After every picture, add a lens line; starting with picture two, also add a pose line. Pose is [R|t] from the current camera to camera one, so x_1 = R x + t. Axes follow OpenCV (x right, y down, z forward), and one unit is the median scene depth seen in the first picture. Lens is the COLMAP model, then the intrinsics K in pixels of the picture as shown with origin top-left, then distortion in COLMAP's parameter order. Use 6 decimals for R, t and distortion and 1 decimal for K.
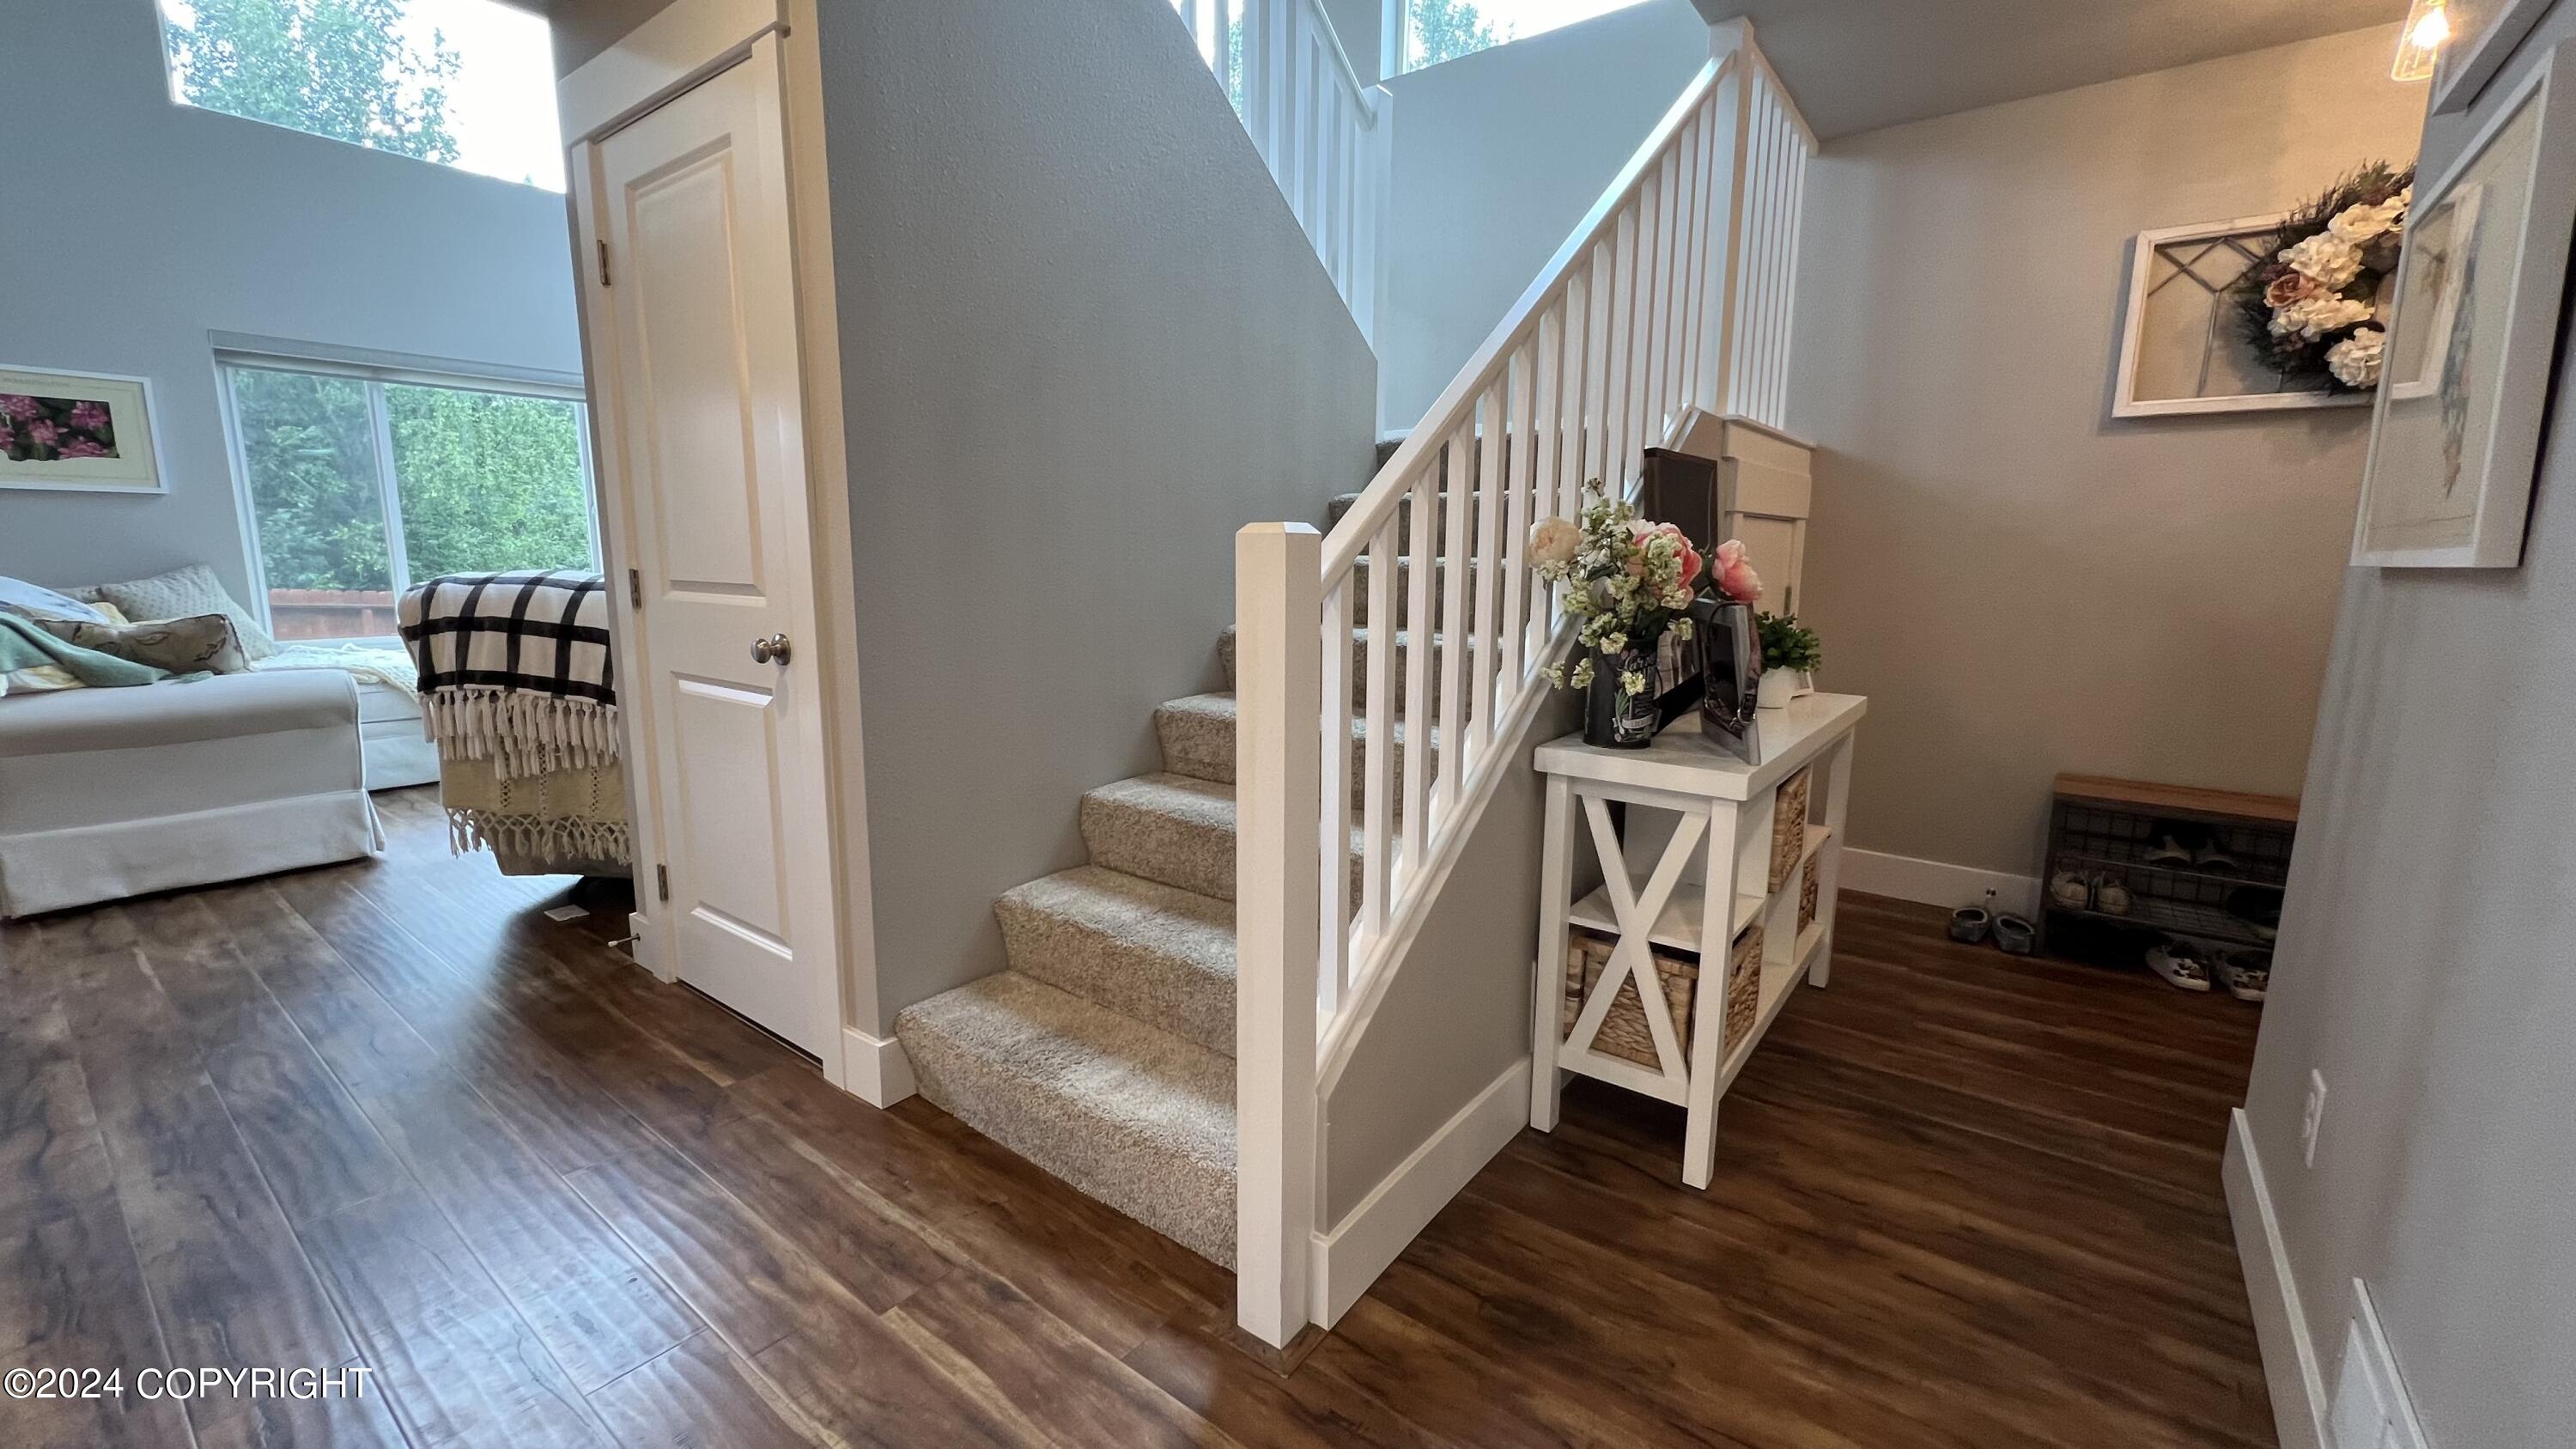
lens RADIAL K [[1032.3, 0, 1282.0], [0, 1032.3, 720.7], [0, 0, 1]] dist [-0.002325, 0.000338]
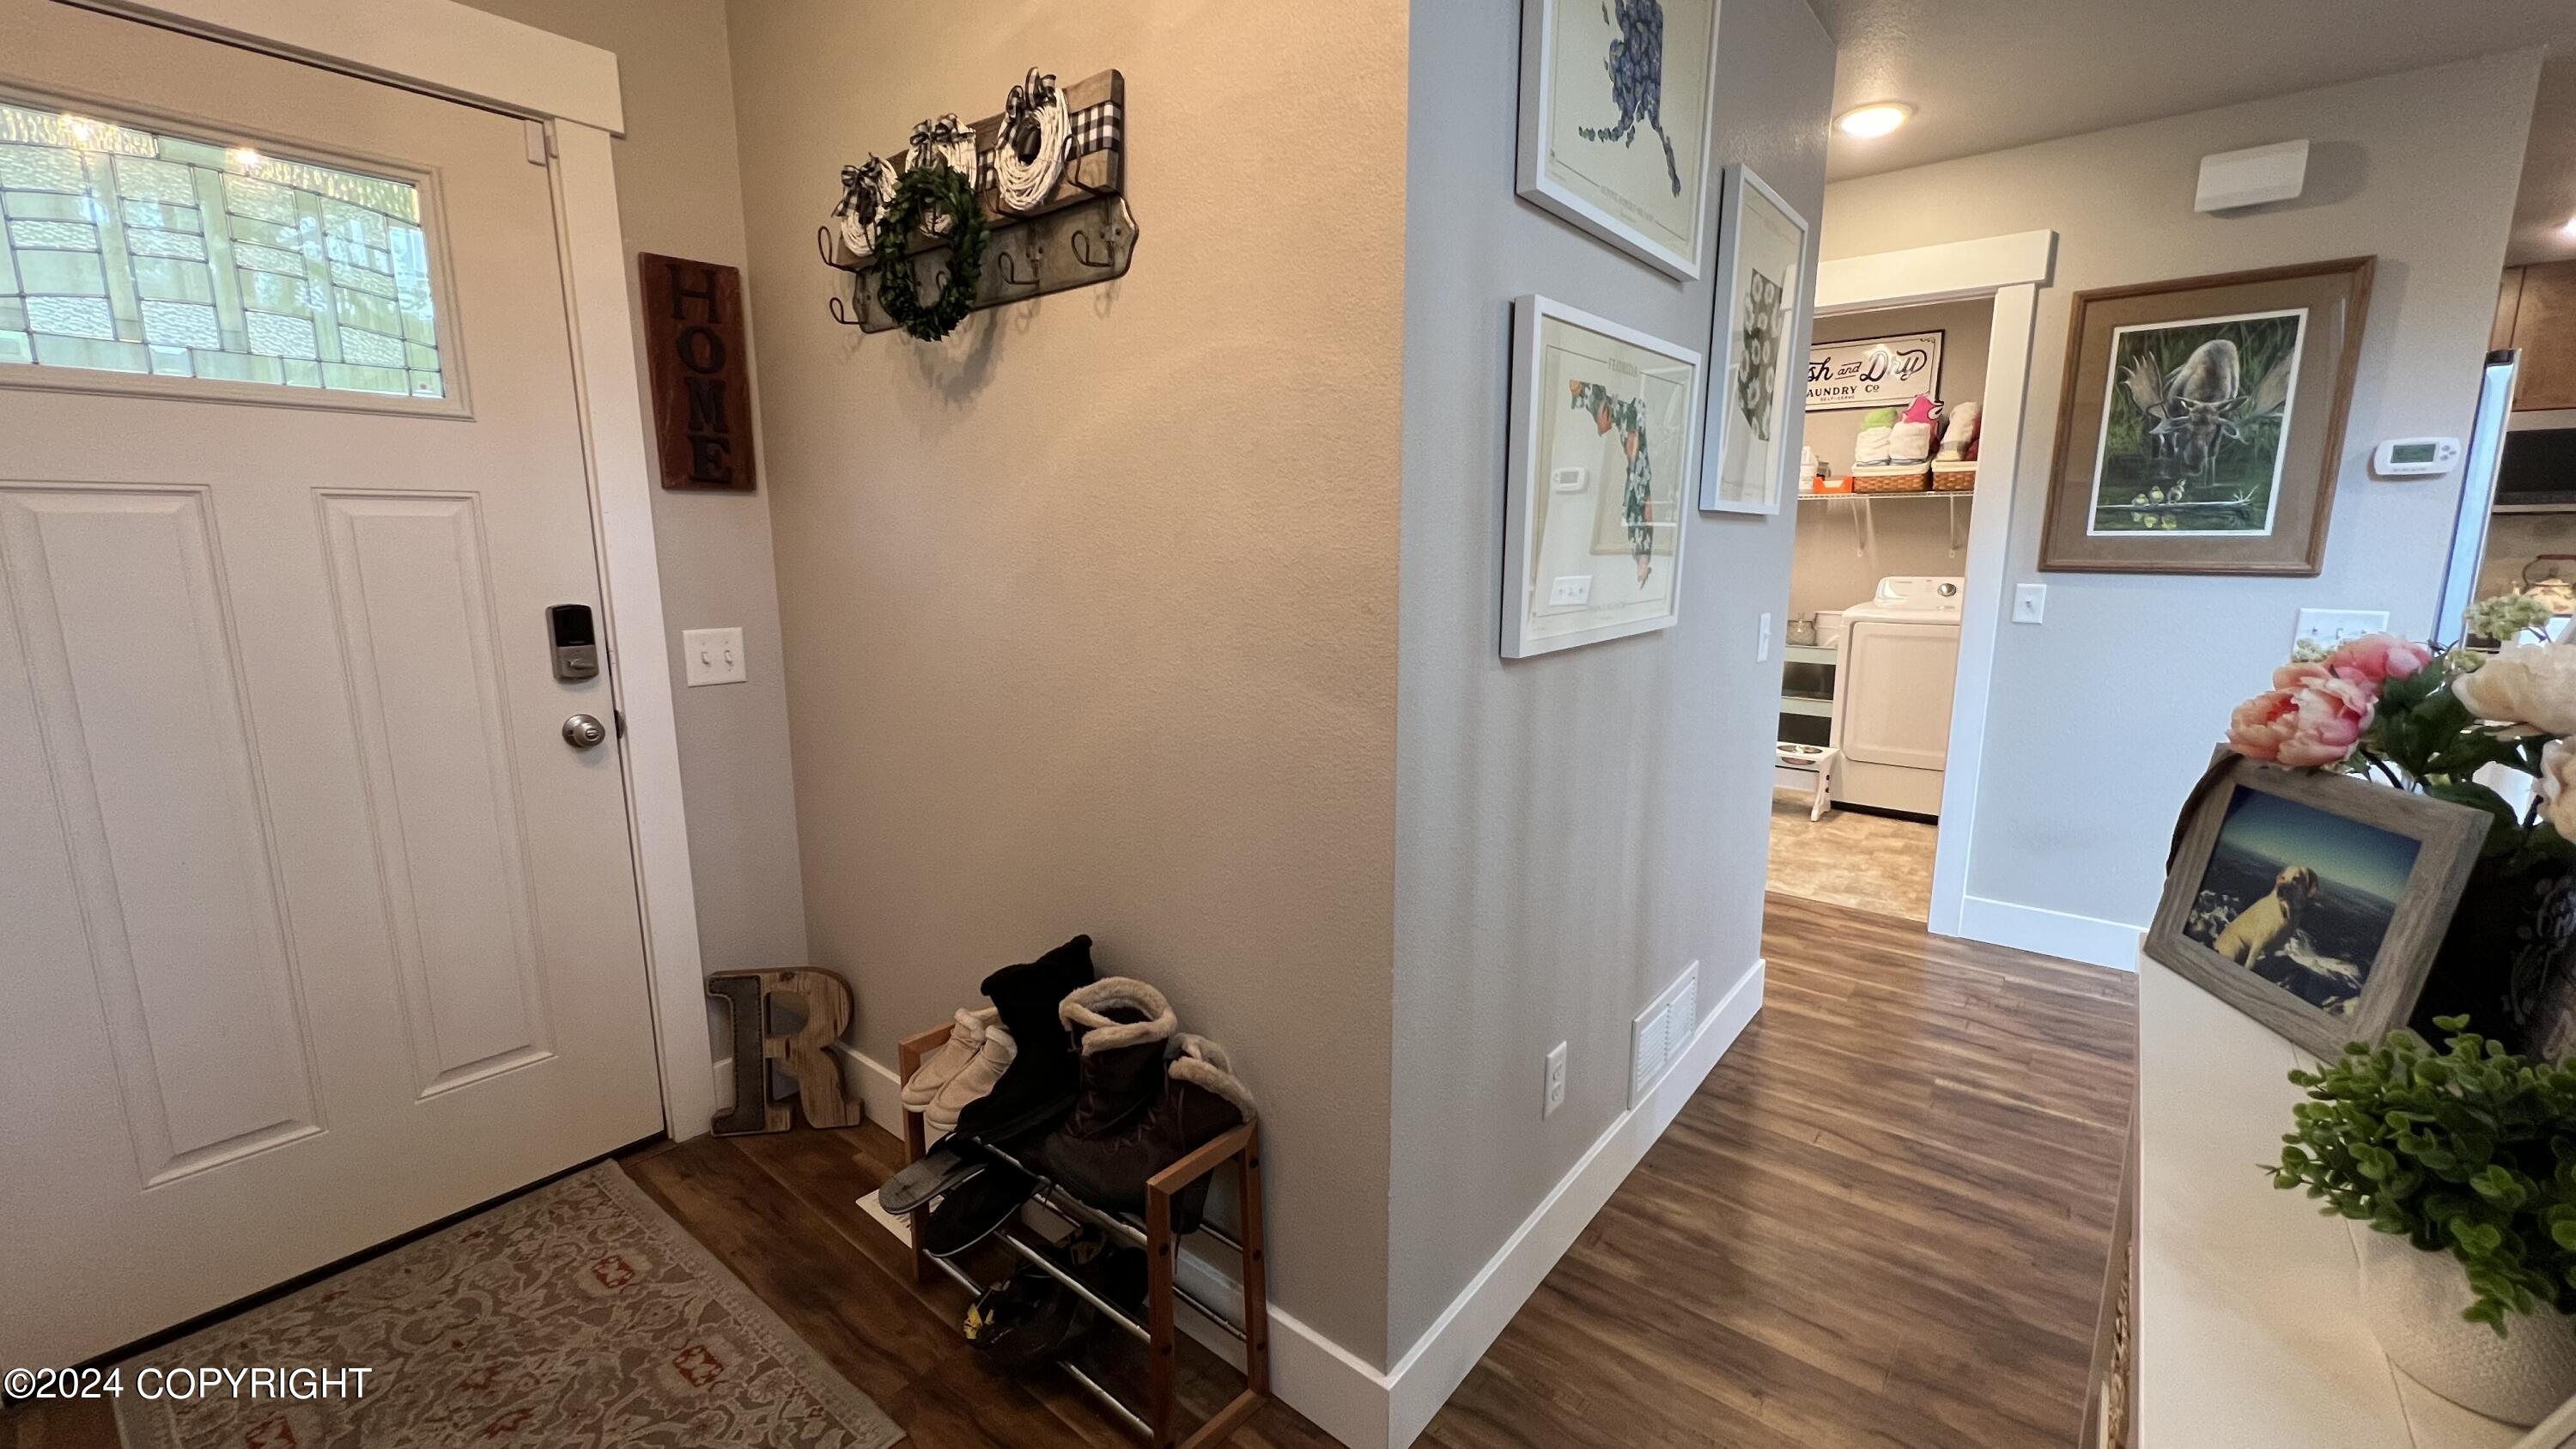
lens RADIAL K [[1024.0, 0, 1291.4], [0, 1024.0, 722.0], [0, 0, 1]] dist [-0.002692, -0.000270]
pose [[-0.999634, -0.004792, 0.026618, 1.201341], [0.004516, 0.940788, 0.338967, -0.412176], [-0.026666, 0.338963, -0.940422, 1.885603]]
